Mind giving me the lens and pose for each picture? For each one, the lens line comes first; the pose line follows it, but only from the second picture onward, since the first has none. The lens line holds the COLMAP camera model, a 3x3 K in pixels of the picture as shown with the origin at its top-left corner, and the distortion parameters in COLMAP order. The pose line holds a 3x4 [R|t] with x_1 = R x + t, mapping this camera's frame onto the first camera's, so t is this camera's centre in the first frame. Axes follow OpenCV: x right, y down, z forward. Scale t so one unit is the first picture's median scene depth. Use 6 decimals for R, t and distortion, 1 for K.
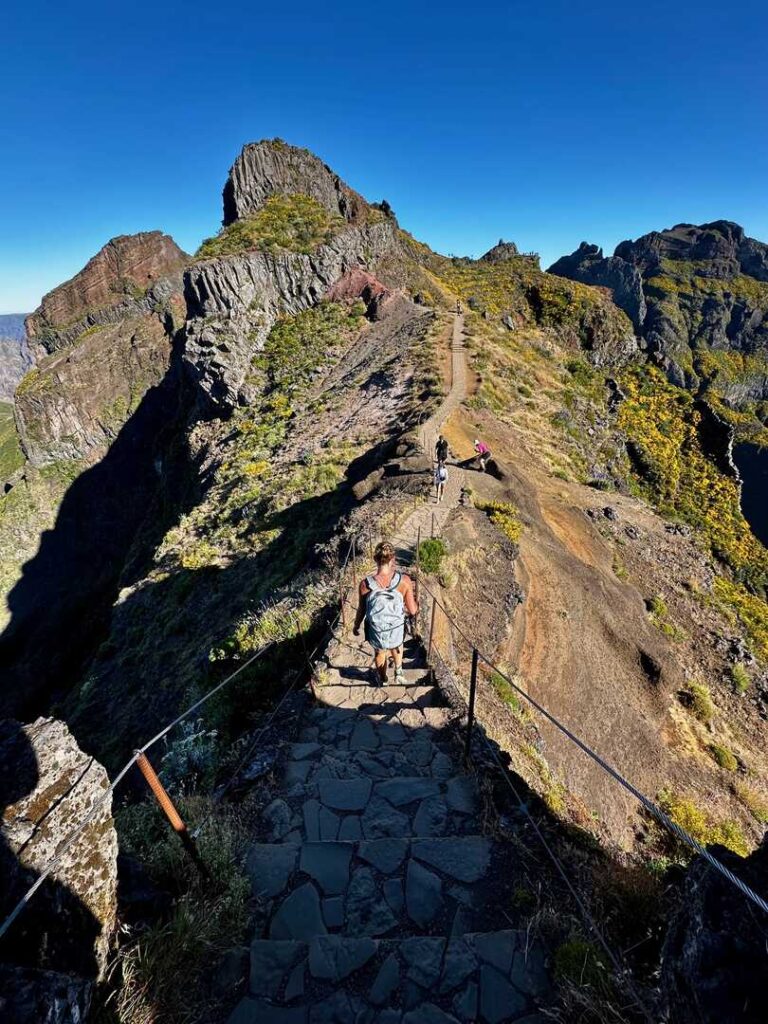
lens RADIAL K [[410.9, 0, 387.9], [0, 410.9, 513.9], [0, 0, 1]] dist [-0.001628, 0.000000]
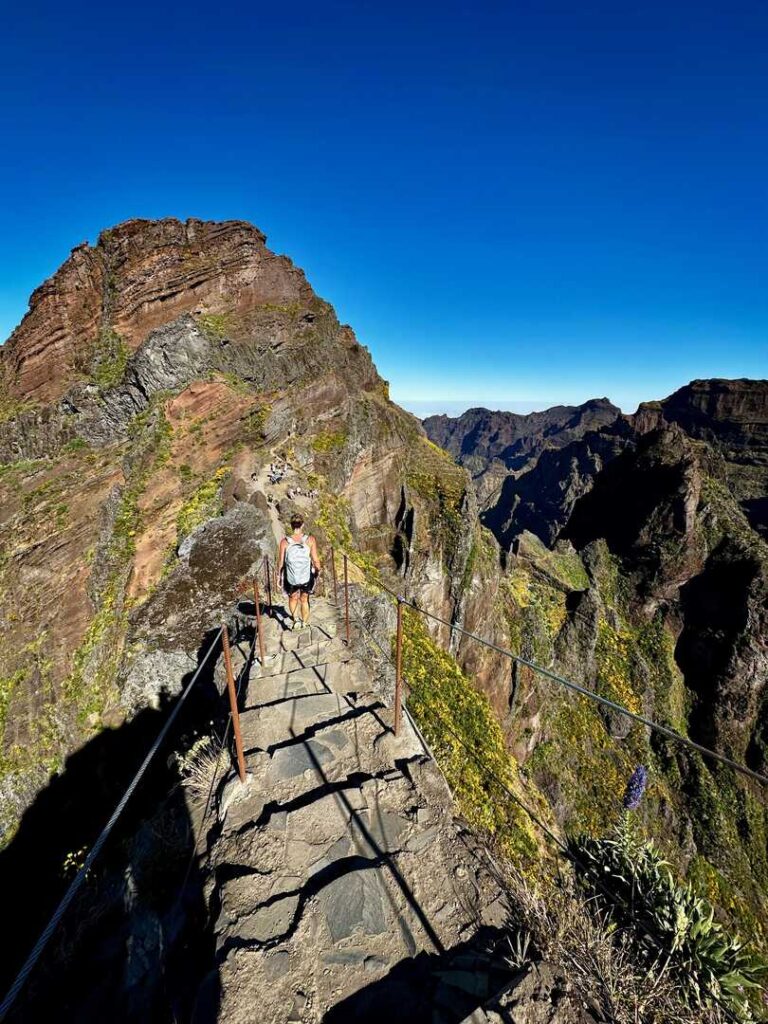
lens RADIAL K [[410.9, 0, 382.8], [0, 410.9, 513.4], [0, 0, 1]] dist [-0.001628, 0.000000]
pose [[0.935411, 0.123663, -0.331231, -0.308057], [-0.189752, 0.966076, -0.175191, -0.418685], [0.298329, 0.226728, 0.927143, 0.794678]]
